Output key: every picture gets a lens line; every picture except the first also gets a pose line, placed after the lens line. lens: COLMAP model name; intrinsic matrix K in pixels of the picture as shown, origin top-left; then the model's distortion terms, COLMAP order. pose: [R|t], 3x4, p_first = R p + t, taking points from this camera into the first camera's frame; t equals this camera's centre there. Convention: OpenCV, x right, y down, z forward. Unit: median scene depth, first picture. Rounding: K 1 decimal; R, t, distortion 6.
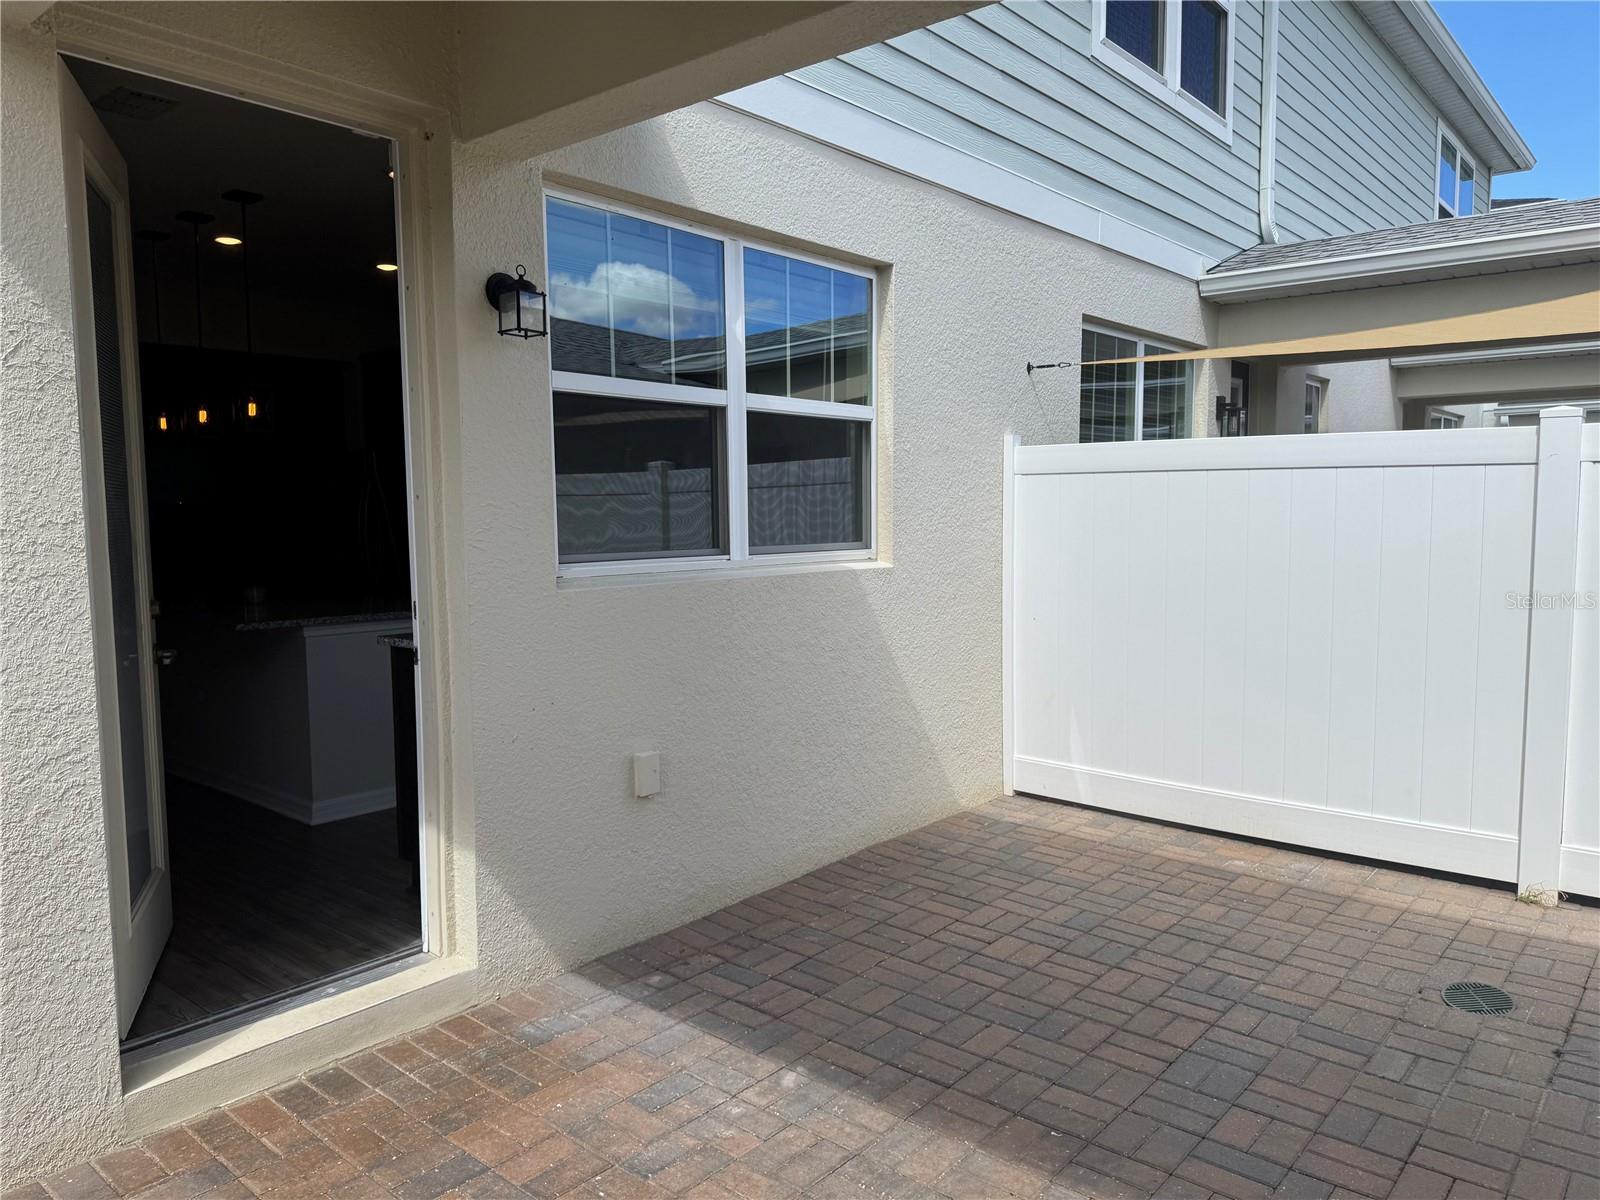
lens RADIAL K [[1119.2, 0, 771.4], [0, 1119.2, 604.8], [0, 0, 1]] dist [0.022281, -0.026233]
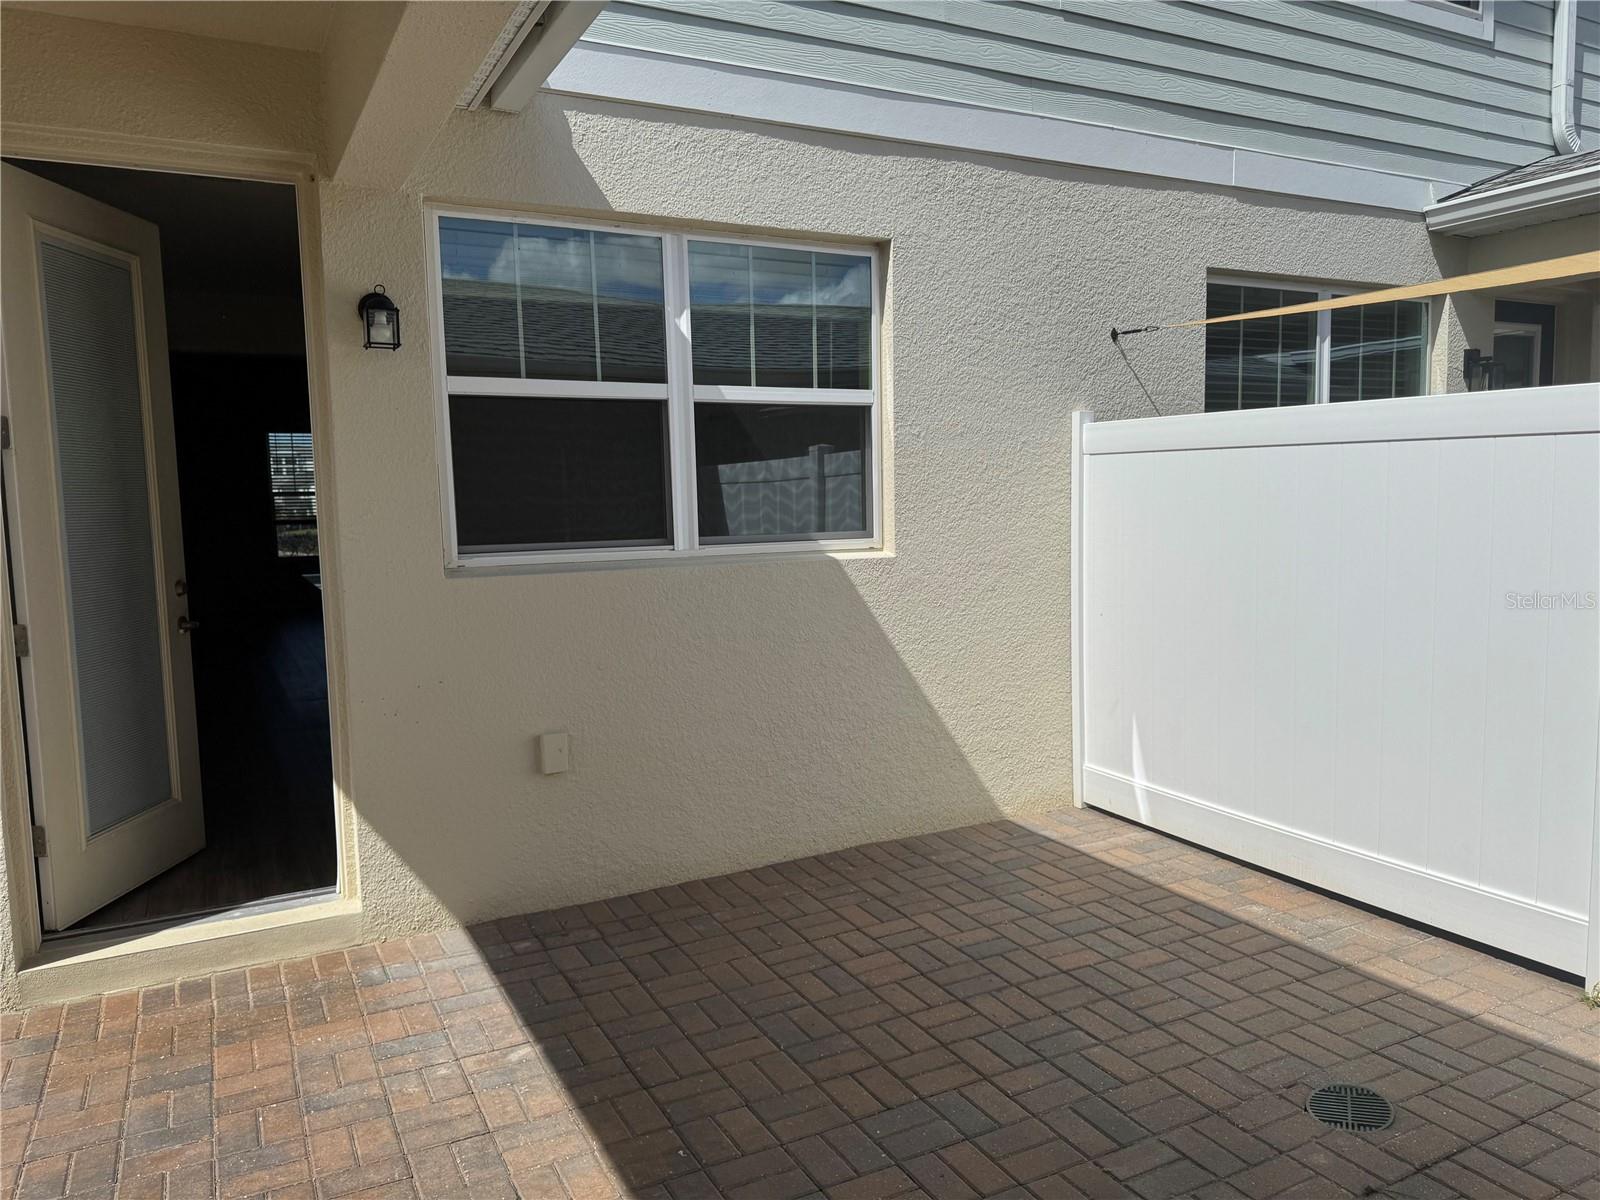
lens RADIAL K [[1119.2, 0, 789.9], [0, 1119.2, 597.6], [0, 0, 1]] dist [0.022281, -0.026233]
pose [[0.930176, 0.023521, -0.366361, 0.429190], [-0.018289, 0.999675, 0.017746, -0.016218], [0.366659, -0.009806, 0.930304, 0.087124]]
